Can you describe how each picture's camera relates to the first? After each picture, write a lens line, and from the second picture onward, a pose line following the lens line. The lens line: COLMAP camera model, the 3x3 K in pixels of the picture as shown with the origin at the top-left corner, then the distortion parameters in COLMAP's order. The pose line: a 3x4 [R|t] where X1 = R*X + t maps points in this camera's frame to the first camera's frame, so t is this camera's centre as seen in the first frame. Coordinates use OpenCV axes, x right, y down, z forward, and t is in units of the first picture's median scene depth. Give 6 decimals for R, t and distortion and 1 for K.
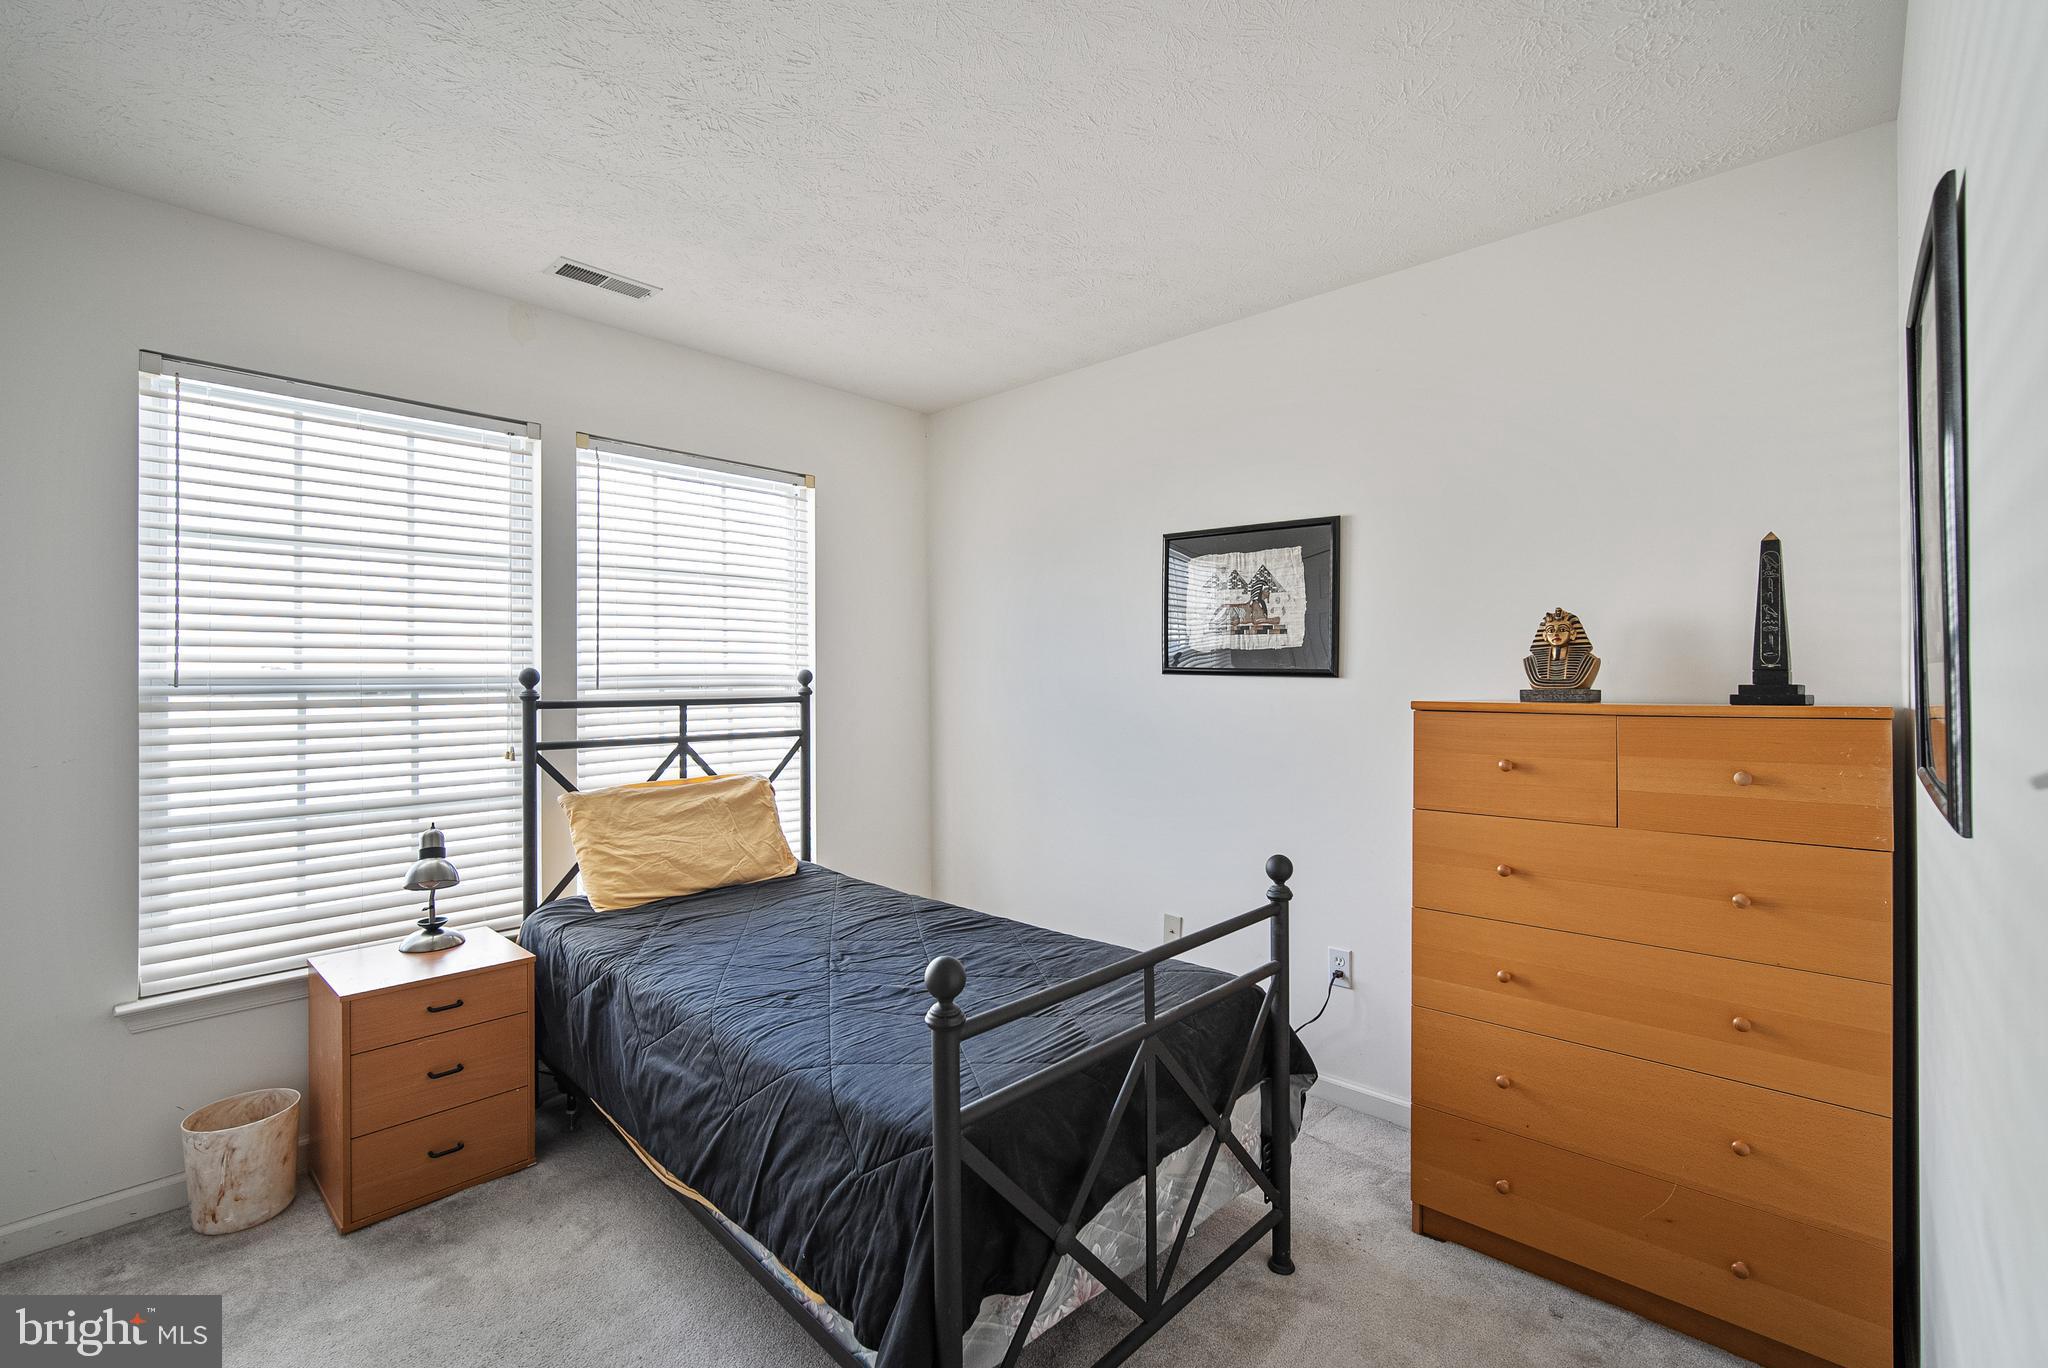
lens RADIAL K [[898.0, 0, 1027.8], [0, 898.0, 674.1], [0, 0, 1]] dist [-0.000583, 0.000043]
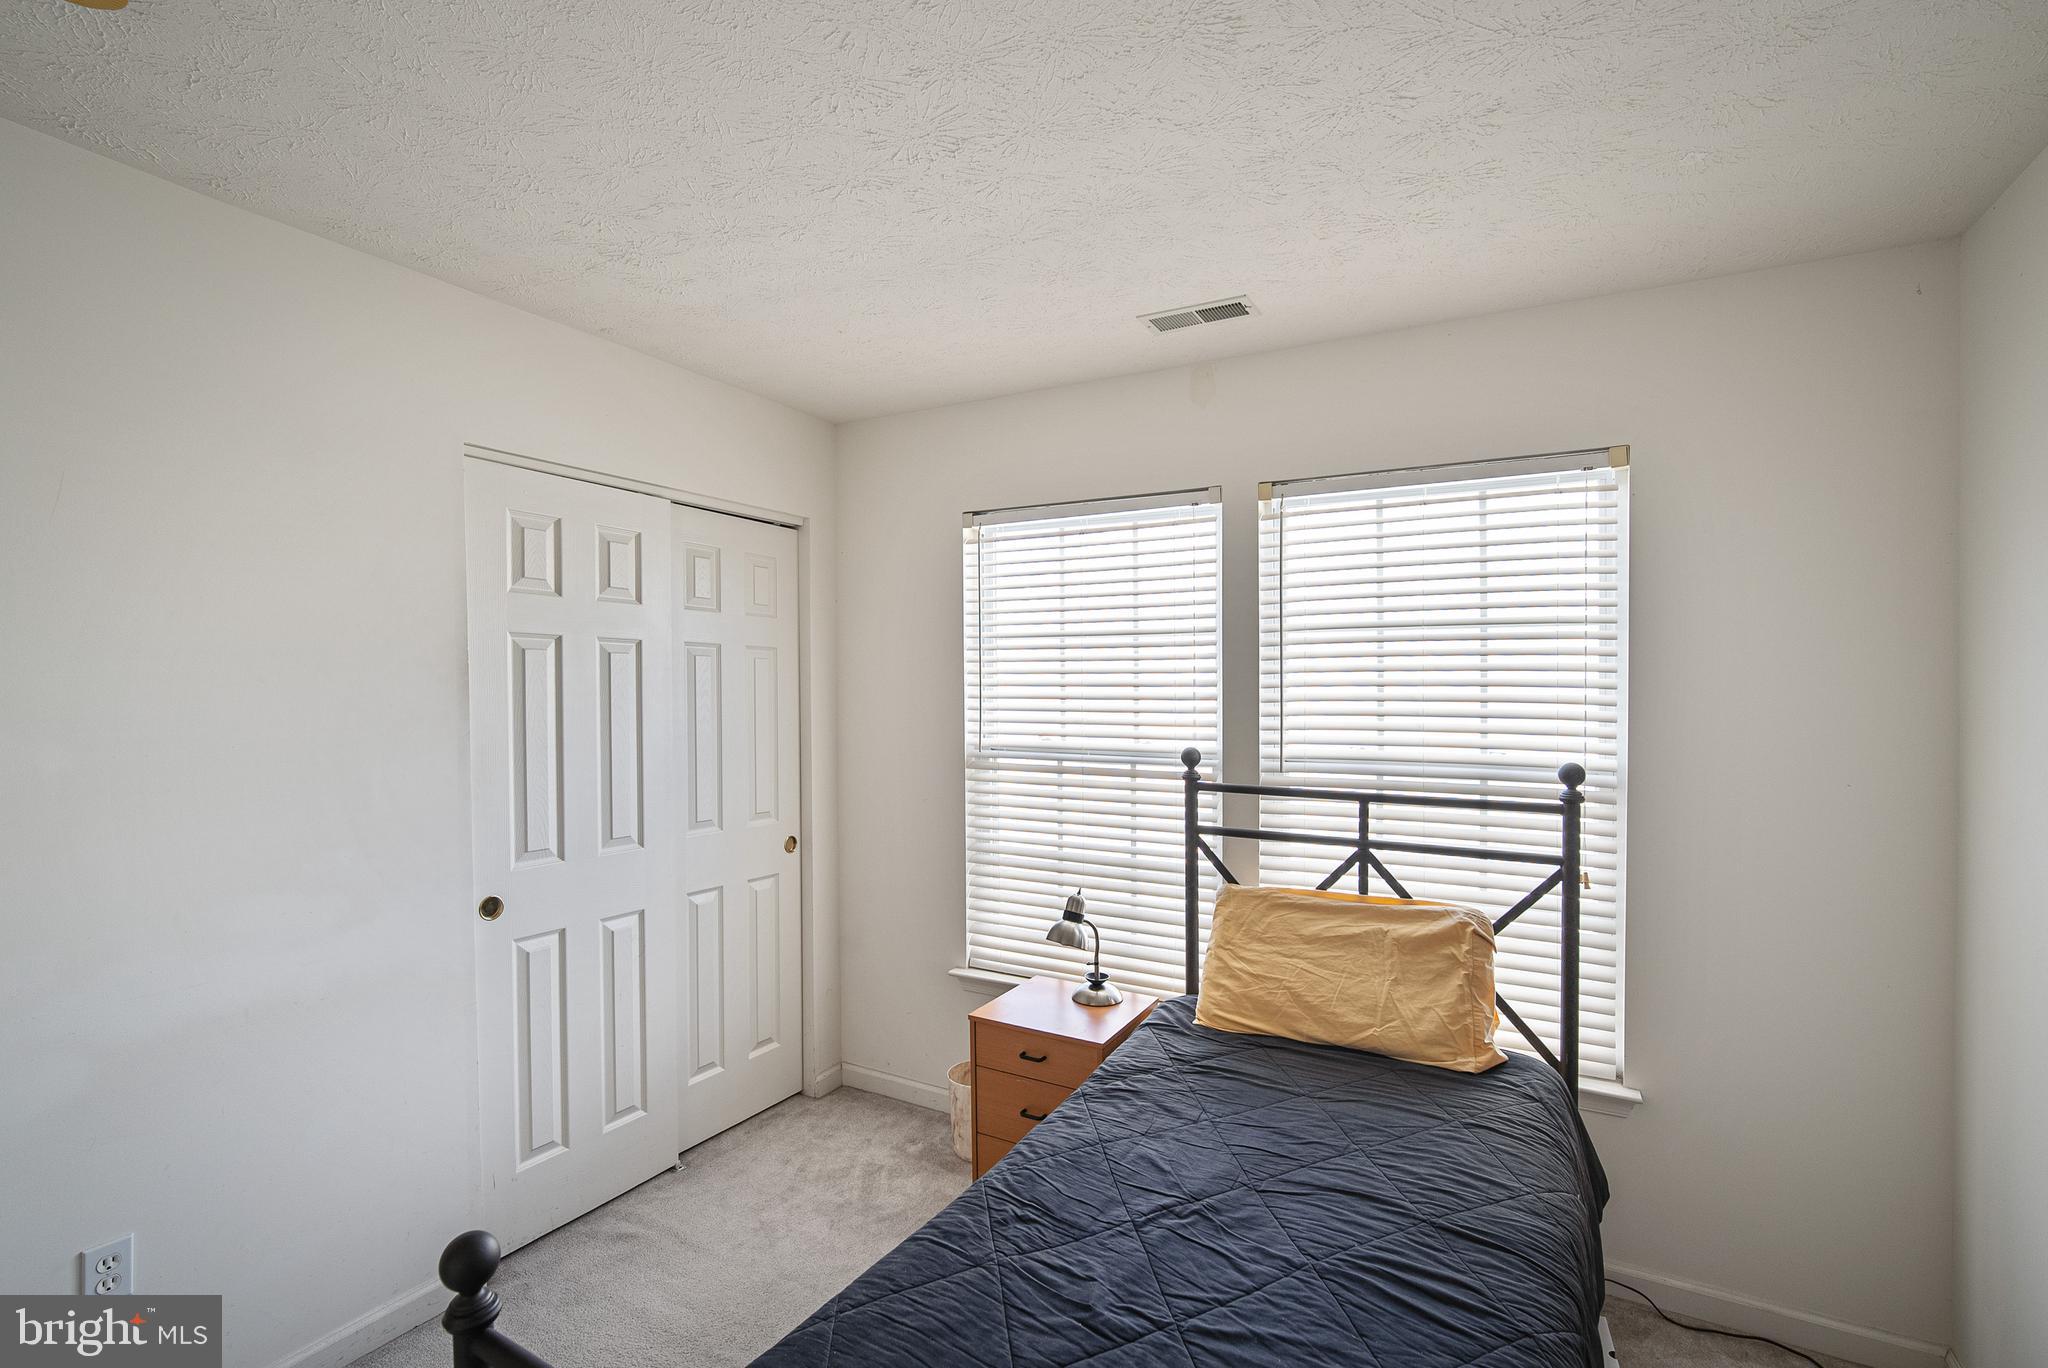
lens RADIAL K [[885.8, 0, 1027.9], [0, 885.8, 731.5], [0, 0, 1]] dist [-0.018664, 0.000001]
pose [[0.266747, 0.029103, -0.963327, 0.287534], [-0.020142, 0.999494, 0.024618, -0.039997], [0.963556, 0.012836, 0.267198, 0.545879]]
